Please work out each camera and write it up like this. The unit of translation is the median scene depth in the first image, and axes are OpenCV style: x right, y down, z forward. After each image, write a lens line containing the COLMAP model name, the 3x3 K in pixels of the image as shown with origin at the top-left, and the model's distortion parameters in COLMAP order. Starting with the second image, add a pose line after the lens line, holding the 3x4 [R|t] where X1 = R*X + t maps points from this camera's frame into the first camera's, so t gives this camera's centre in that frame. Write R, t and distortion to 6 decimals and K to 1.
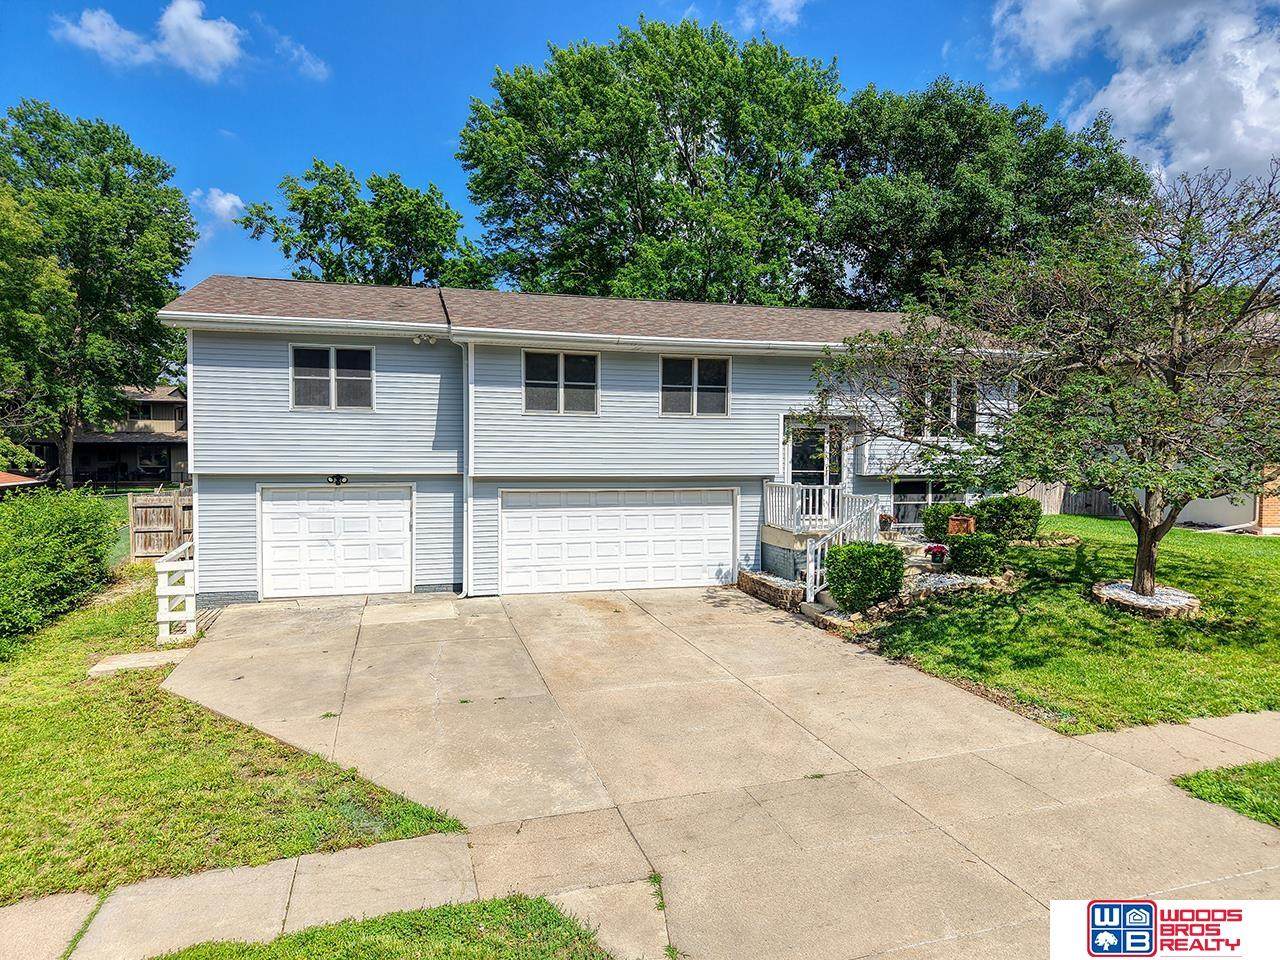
lens RADIAL K [[852.5, 0, 640.0], [0, 852.5, 480.0], [0, 0, 1]] dist [-0.000033, -0.002549]
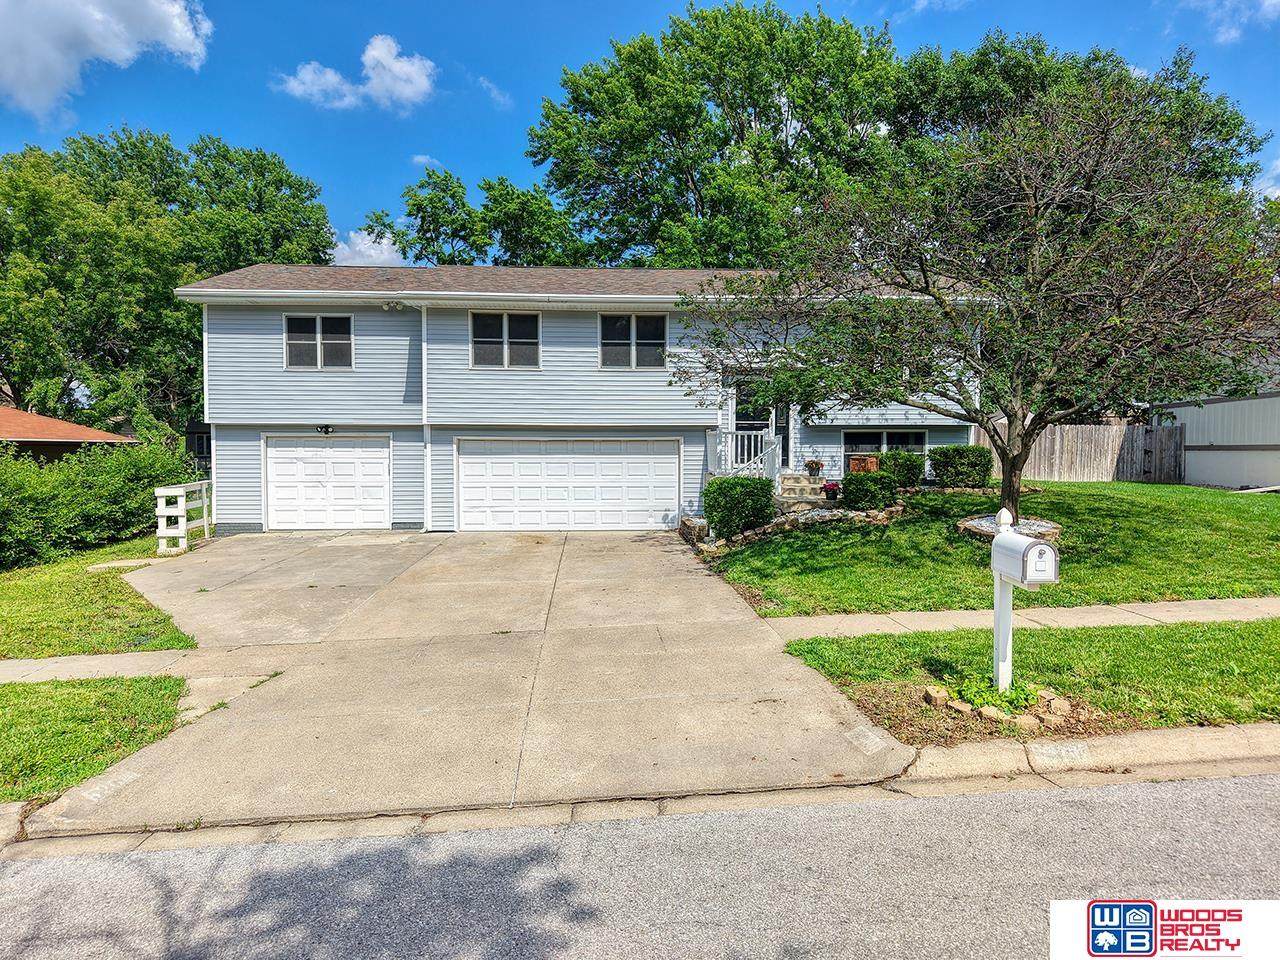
lens RADIAL K [[852.5, 0, 640.0], [0, 852.5, 480.0], [0, 0, 1]] dist [-0.000033, -0.002549]
pose [[0.976233, 0.002829, -0.216704, 0.303964], [-0.003010, 0.999995, -0.000505, 0.064918], [0.216701, 0.001145, 0.976237, -0.044549]]
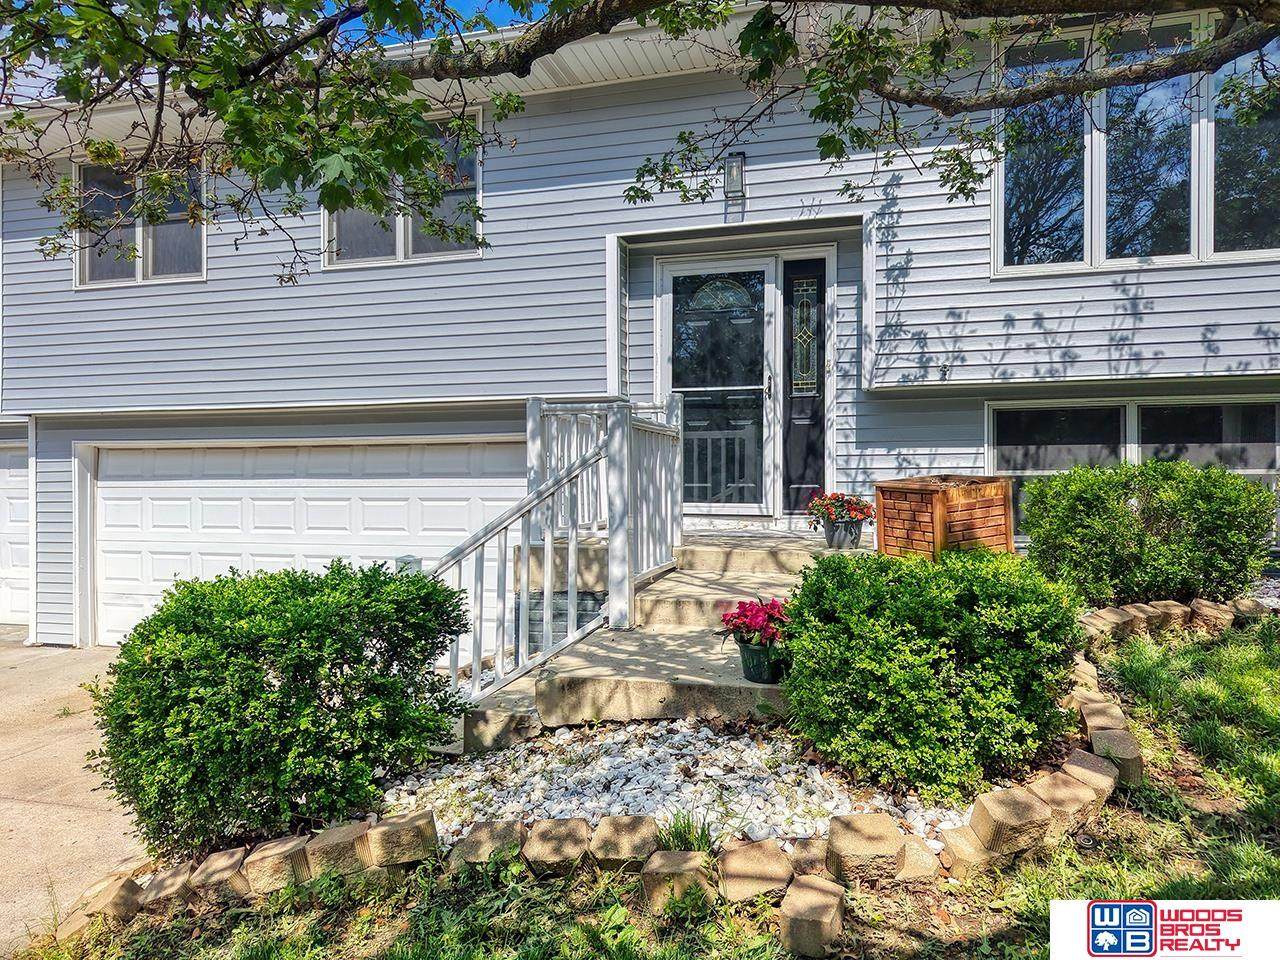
lens RADIAL K [[852.5, 0, 640.0], [0, 852.5, 480.0], [0, 0, 1]] dist [-0.000033, -0.002549]
pose [[0.846474, 0.003230, -0.532421, 0.385623], [-0.000849, 0.999989, 0.004718, 0.030436], [0.532430, -0.003541, 0.846467, 0.704208]]
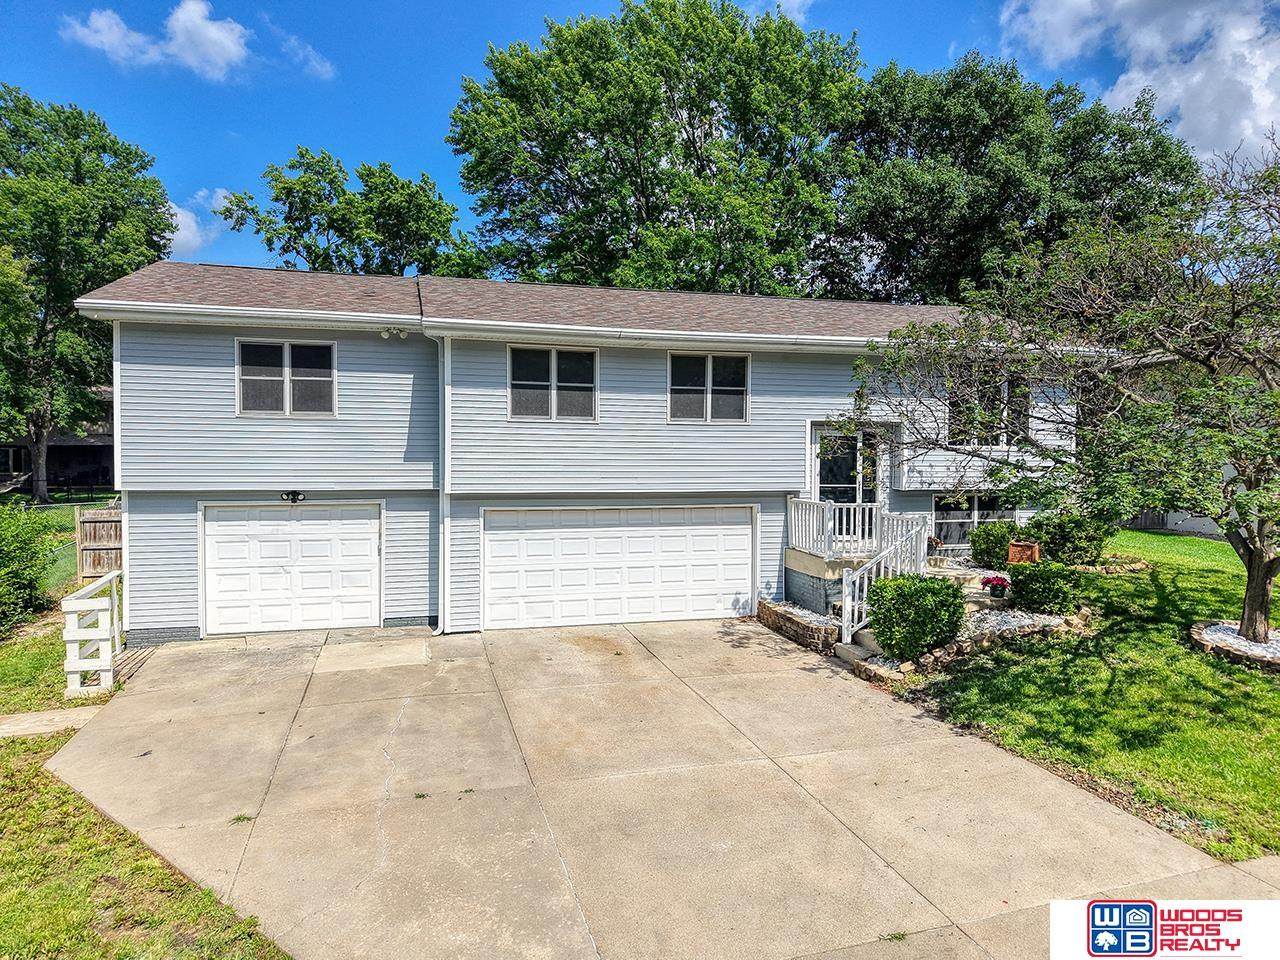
lens RADIAL K [[852.5, 0, 640.0], [0, 852.5, 480.0], [0, 0, 1]] dist [-0.000033, -0.002549]
pose [[0.999995, 0.000647, -0.003028, -0.002532], [-0.000648, 1.000000, -0.000167, -0.016418], [0.003028, 0.000169, 0.999995, 0.134724]]
